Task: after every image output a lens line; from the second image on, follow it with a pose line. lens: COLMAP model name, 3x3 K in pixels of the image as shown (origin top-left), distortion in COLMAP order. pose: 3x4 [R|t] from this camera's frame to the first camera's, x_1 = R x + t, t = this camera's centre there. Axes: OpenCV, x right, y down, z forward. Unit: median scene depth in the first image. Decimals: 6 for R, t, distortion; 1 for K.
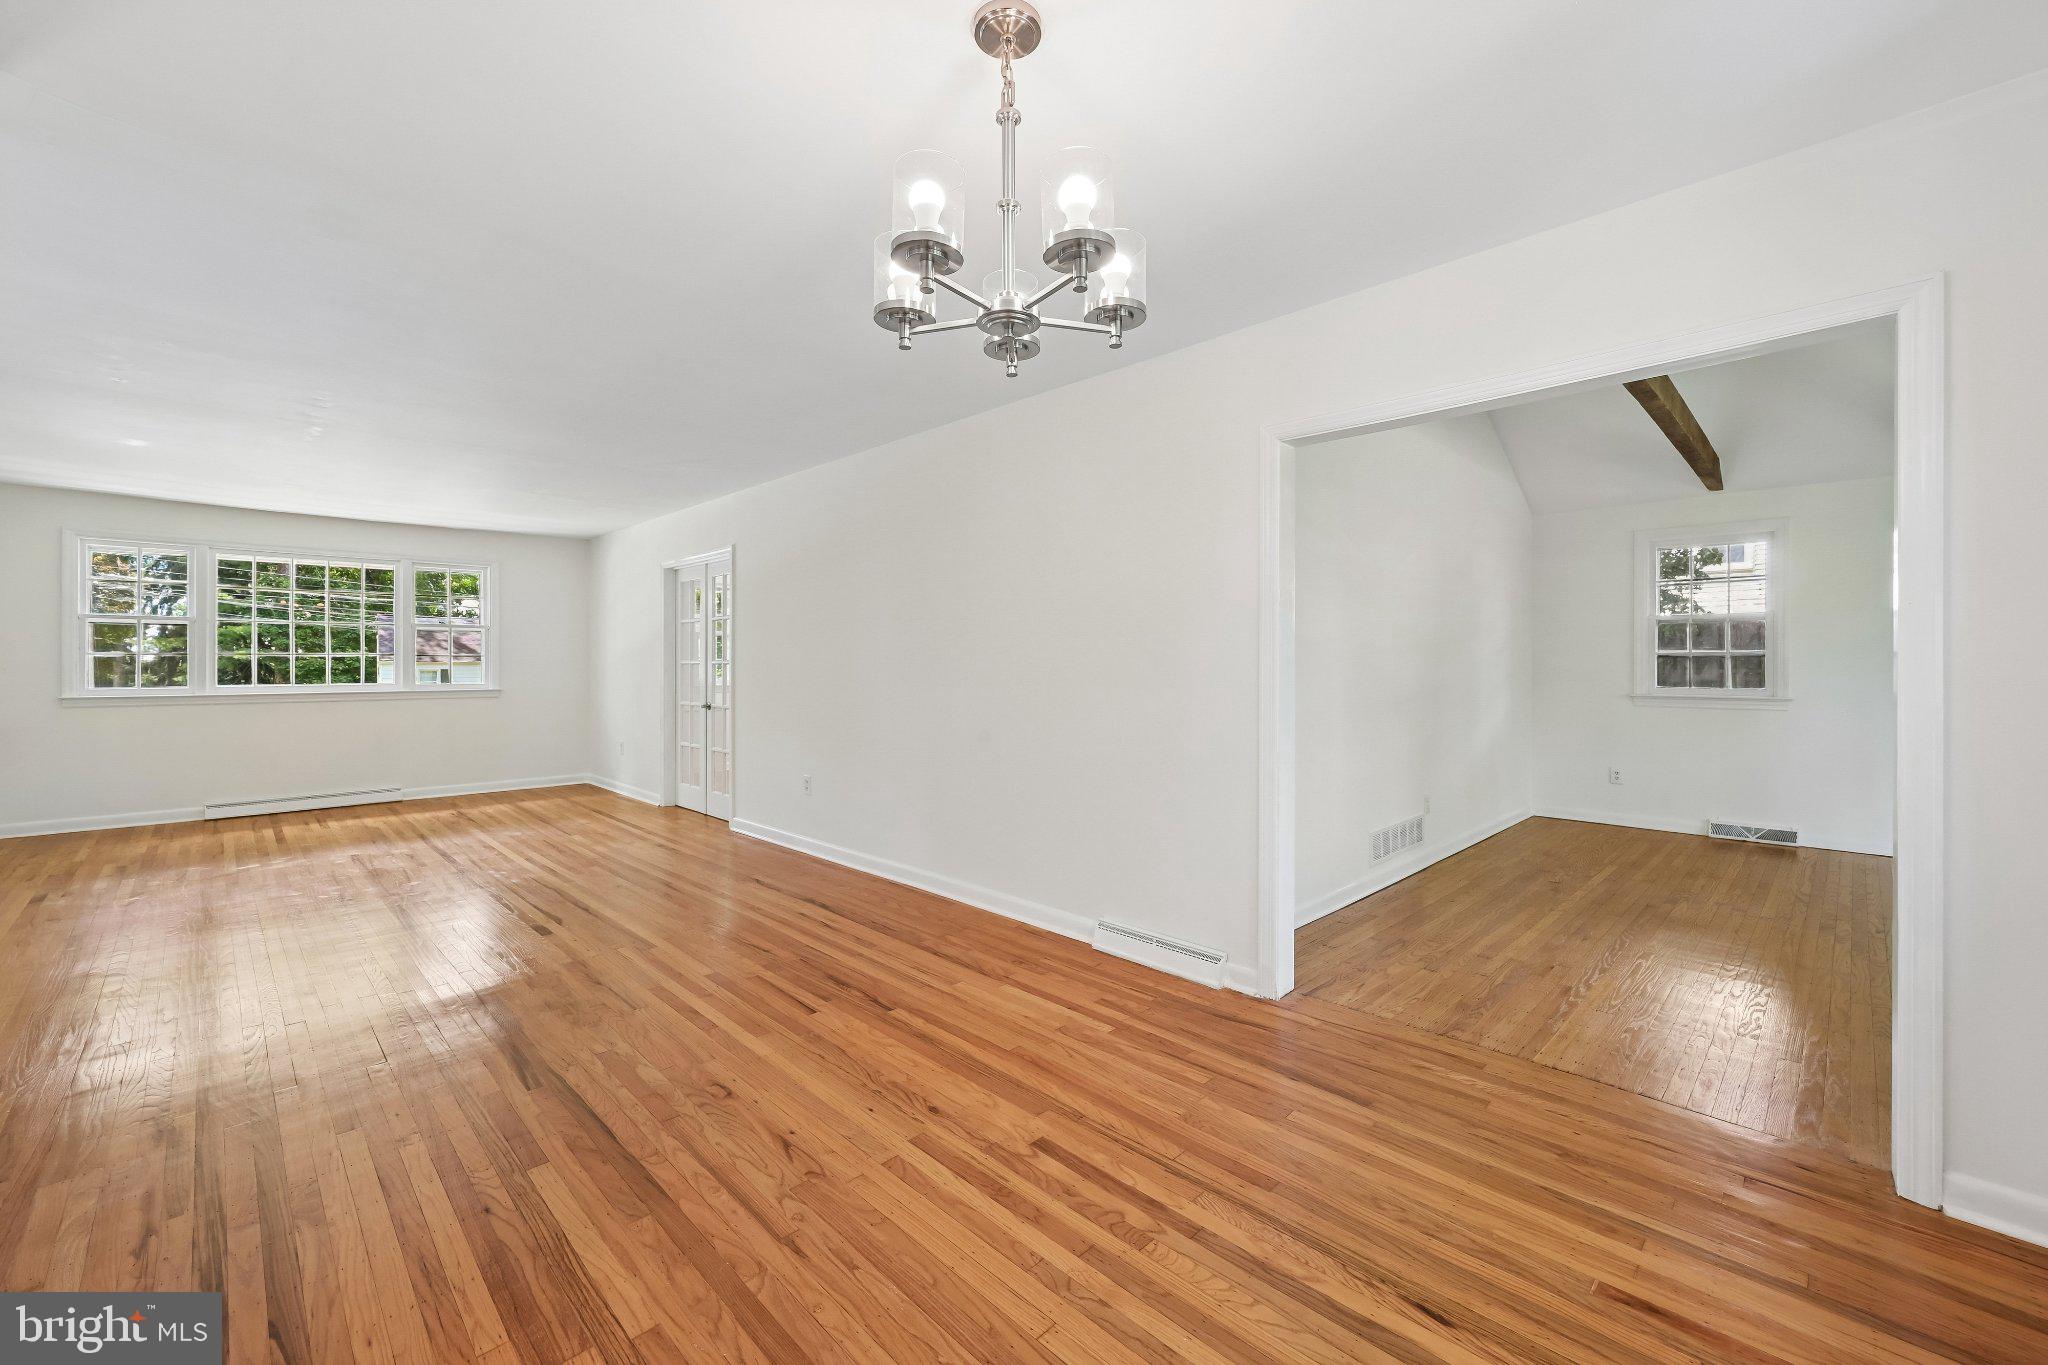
lens RADIAL K [[818.7, 0, 1032.4], [0, 818.7, 661.6], [0, 0, 1]] dist [0.002270, -0.001670]
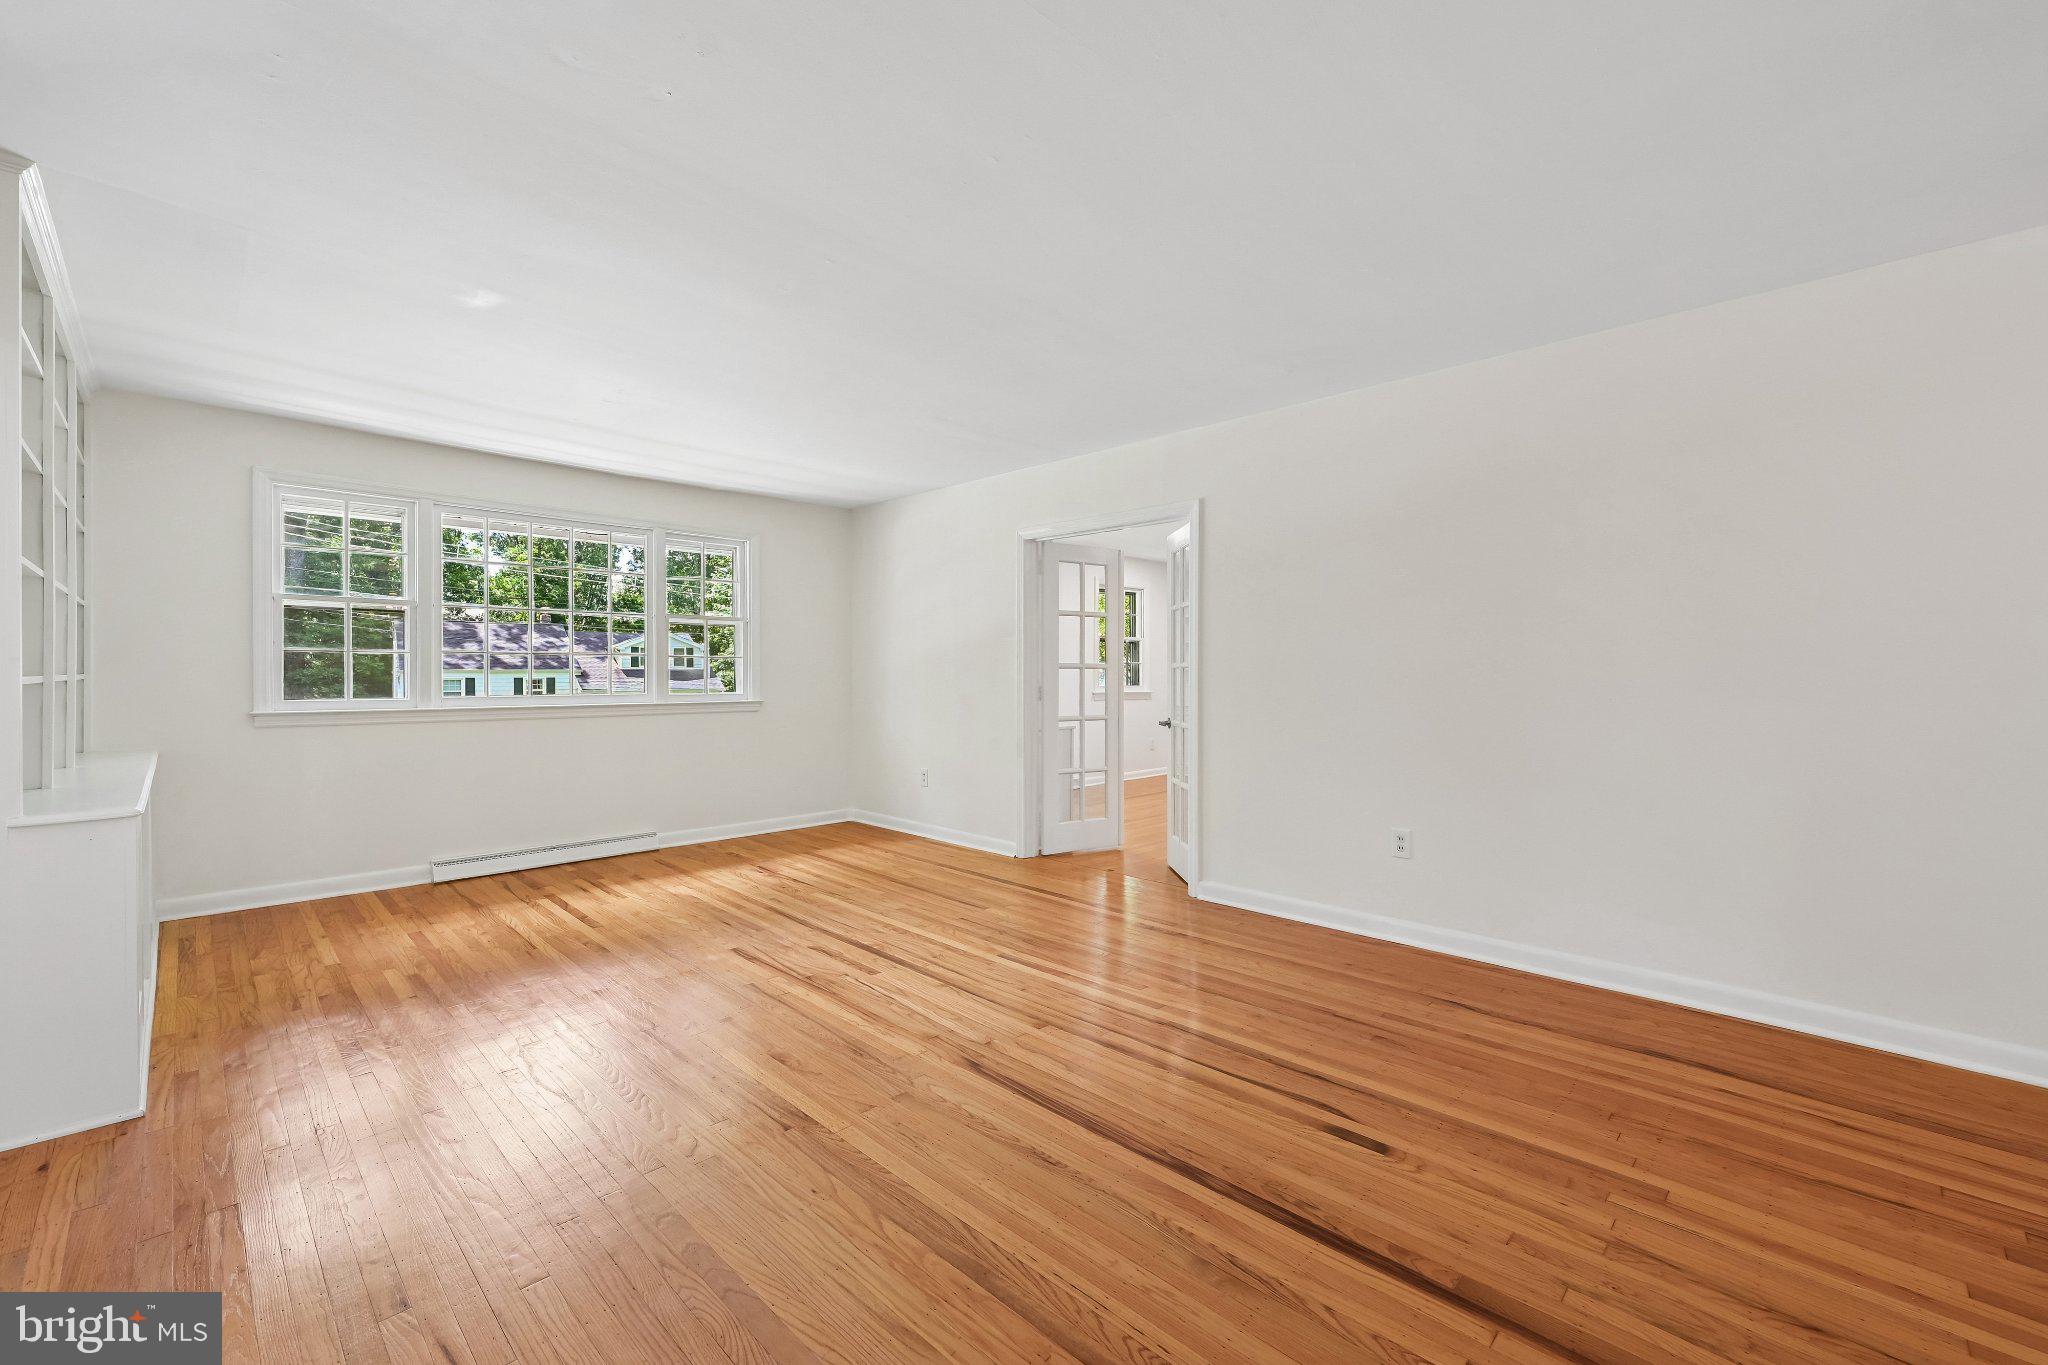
lens RADIAL K [[818.7, 0, 1035.2], [0, 818.7, 685.3], [0, 0, 1]] dist [0.002270, -0.001670]
pose [[0.999820, 0.003170, 0.018691, -0.700151], [-0.003440, 0.999890, 0.014447, 0.010954], [-0.018643, -0.014509, 0.999721, 0.383231]]
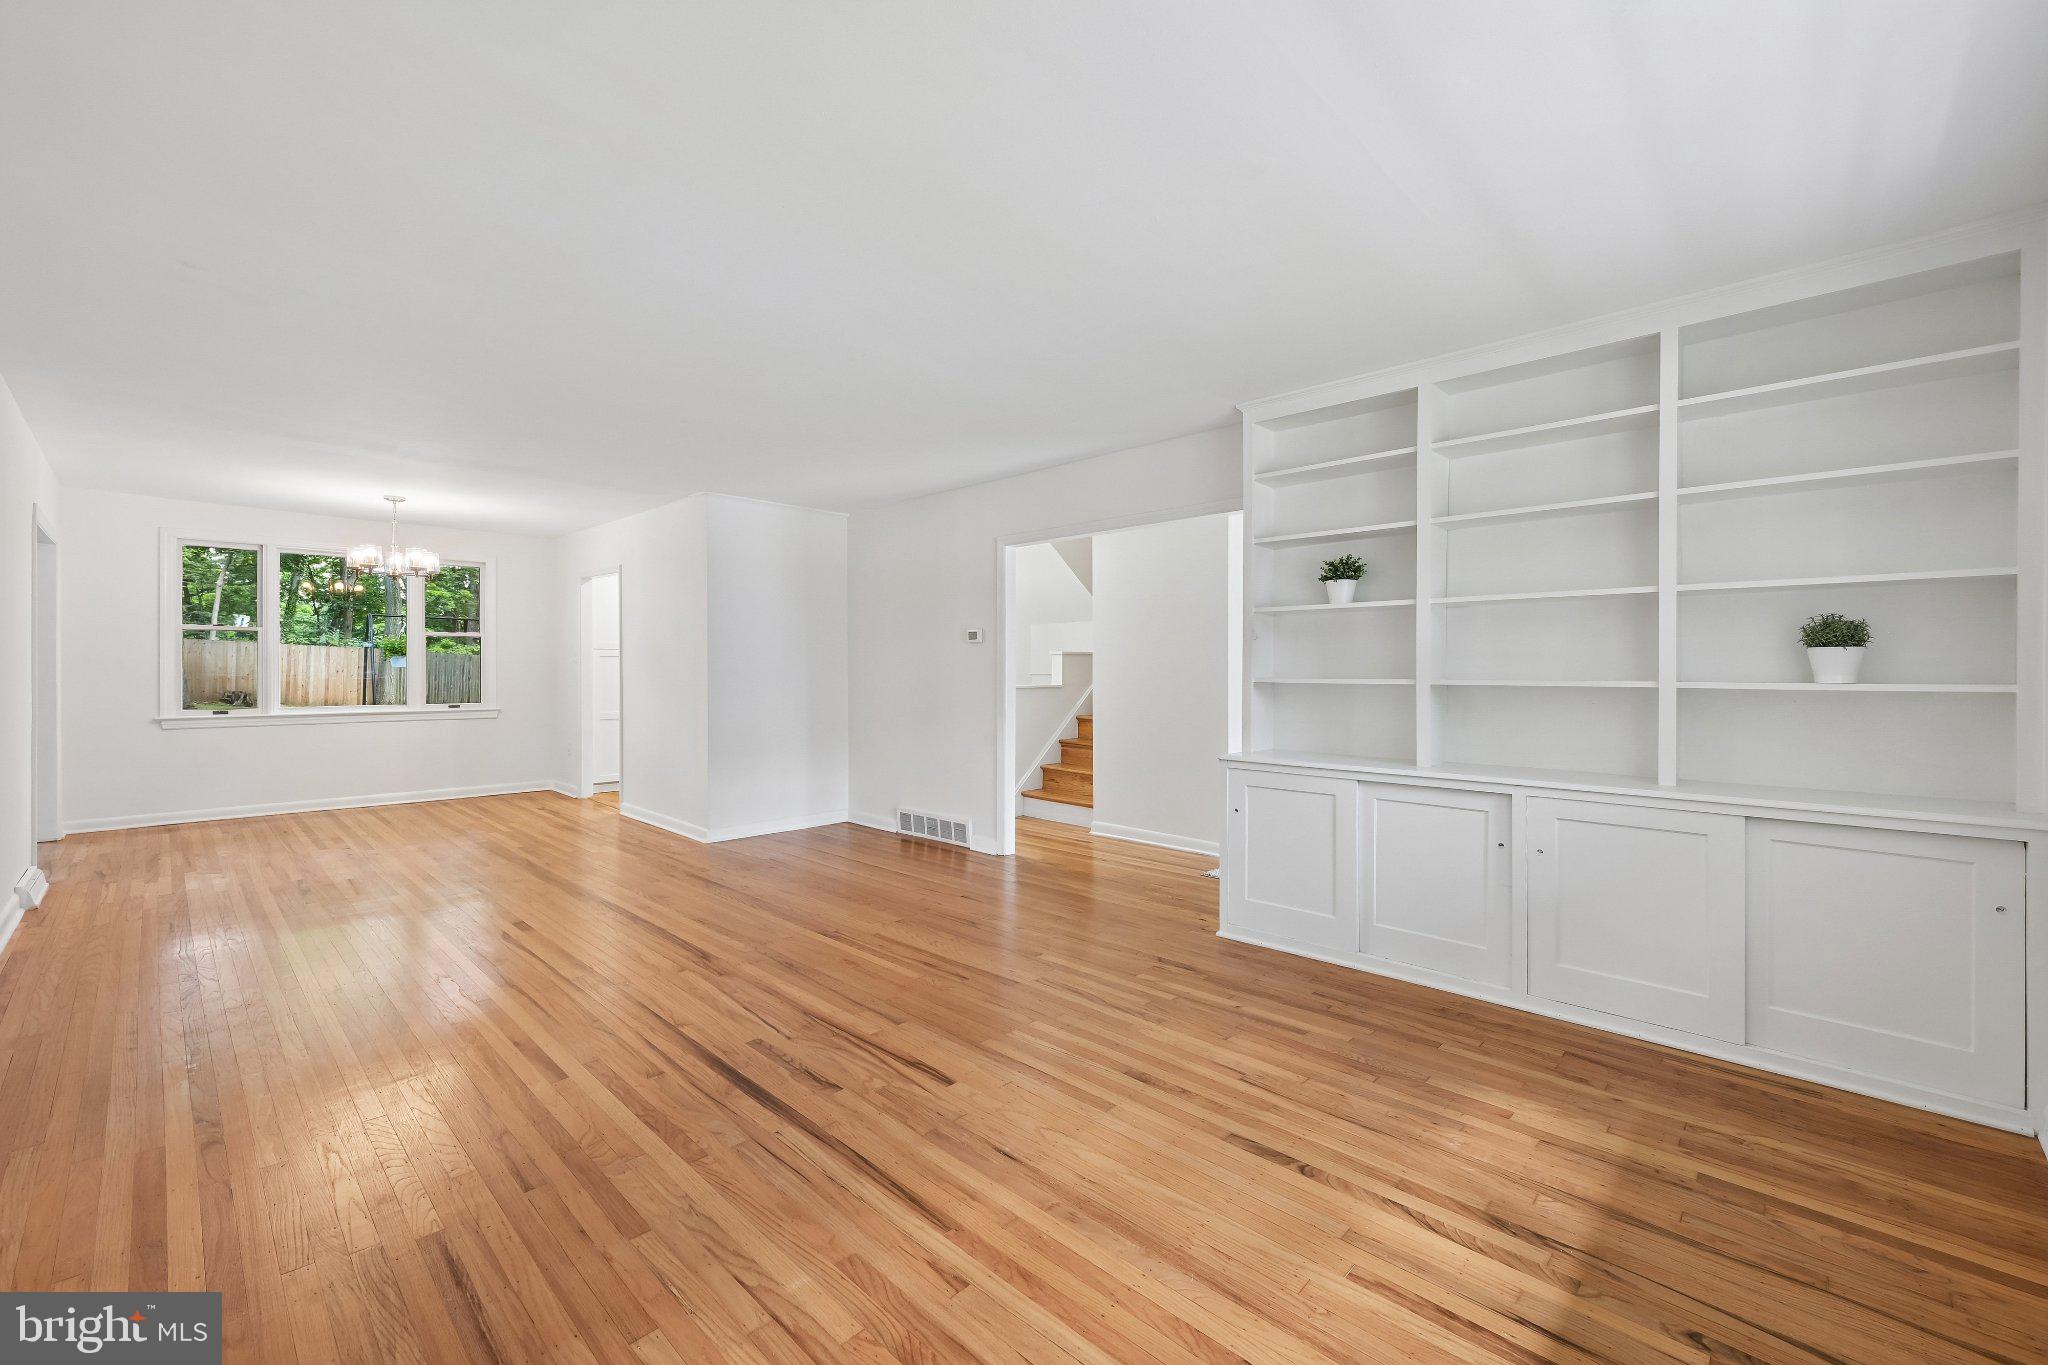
lens RADIAL K [[818.7, 0, 1027.4], [0, 818.7, 686.3], [0, 0, 1]] dist [0.002270, -0.001670]
pose [[-0.999697, -0.003888, -0.024313, -1.014512], [-0.004252, 0.999879, 0.014931, 0.012025], [0.024252, 0.015030, -0.999593, 1.719975]]
